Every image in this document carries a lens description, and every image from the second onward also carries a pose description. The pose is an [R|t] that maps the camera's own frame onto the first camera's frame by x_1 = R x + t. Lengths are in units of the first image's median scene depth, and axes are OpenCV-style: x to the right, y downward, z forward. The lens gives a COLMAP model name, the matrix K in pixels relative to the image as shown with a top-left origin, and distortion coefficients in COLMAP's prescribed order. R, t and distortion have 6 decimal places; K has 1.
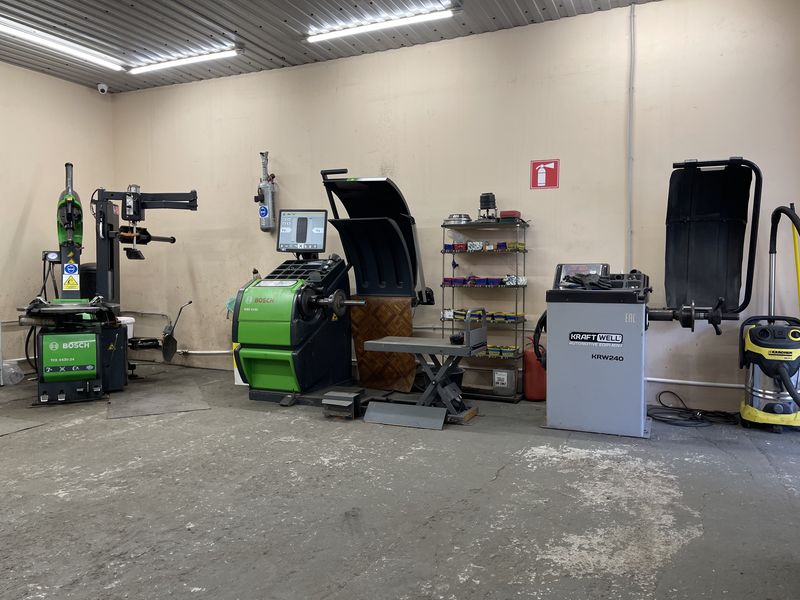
lens RADIAL K [[604.8, 0, 400.0], [0, 604.8, 302.4], [0, 0, 1]] dist [0.075256, -0.102559]
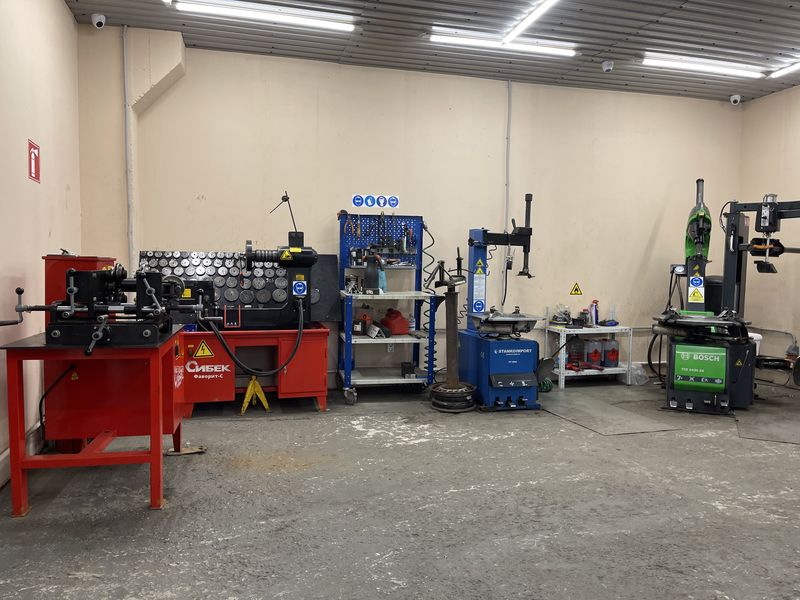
lens RADIAL K [[604.8, 0, 399.6], [0, 604.8, 302.2], [0, 0, 1]] dist [0.075256, -0.102559]
pose [[0.635926, 0.045930, -0.770382, -0.072513], [-0.056778, 0.998307, 0.012650, -0.005902], [0.769659, 0.035697, 0.637457, -0.045576]]
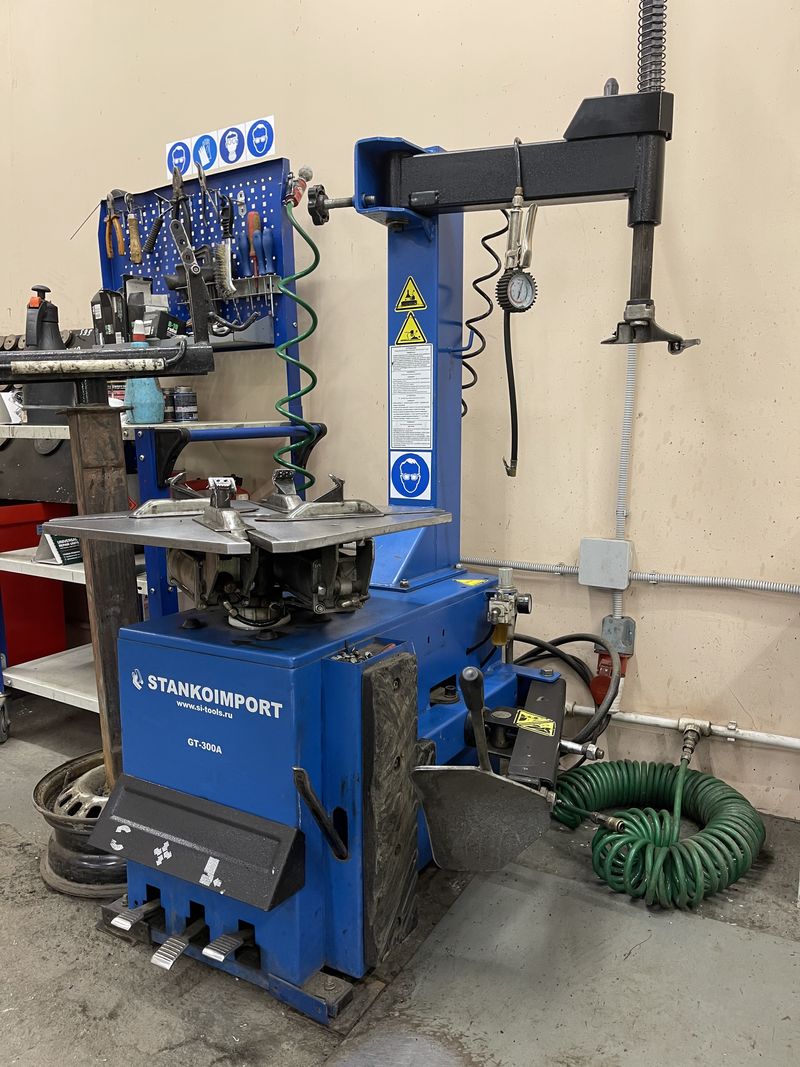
lens RADIAL K [[806.6, 0, 400.1], [0, 806.6, 539.3], [0, 0, 1]] dist [0.075256, -0.102559]
pose [[-0.108434, 0.127033, -0.985954, -0.482977], [-0.062404, 0.988976, 0.134285, -0.013905], [0.992143, 0.076088, -0.099311, 0.853911]]
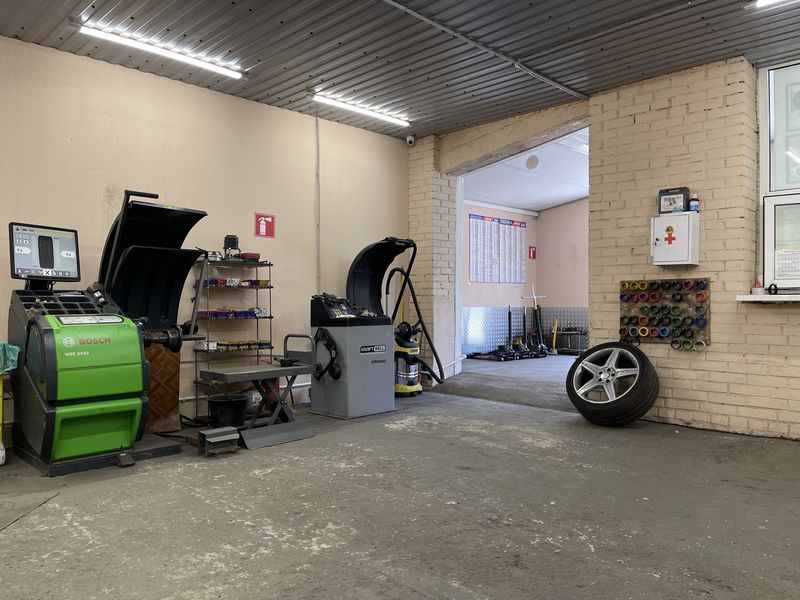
lens RADIAL K [[604.8, 0, 403.2], [0, 604.8, 302.6], [0, 0, 1]] dist [0.075256, -0.102559]
pose [[0.344579, 0.004724, 0.938746, -0.829610], [0.053826, 0.998243, -0.024781, -0.011491], [-0.937213, 0.059067, 0.343719, 0.338921]]
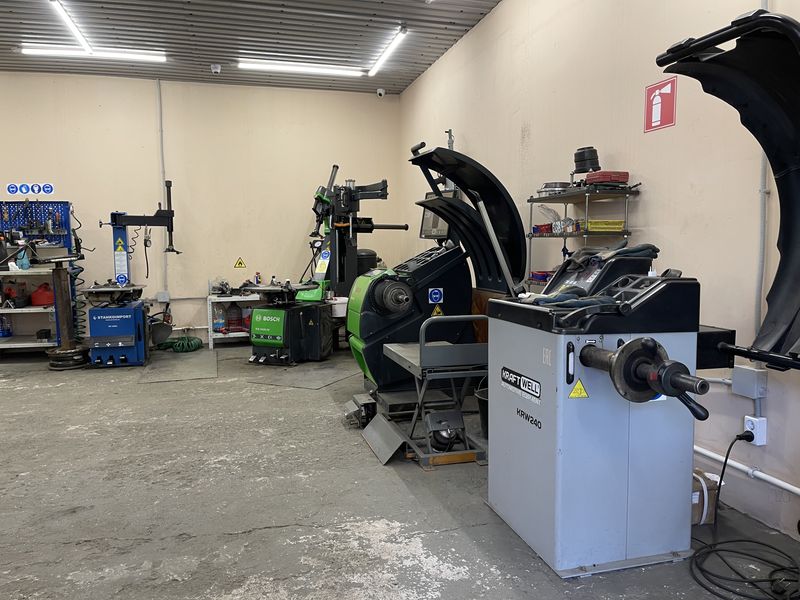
lens RADIAL K [[604.8, 0, 402.0], [0, 604.8, 301.1], [0, 0, 1]] dist [0.075256, -0.102559]
pose [[0.642105, 0.065095, -0.763848, 0.564657], [-0.037305, 0.997861, 0.053678, -0.040209], [0.765709, -0.005972, 0.643160, 0.420750]]
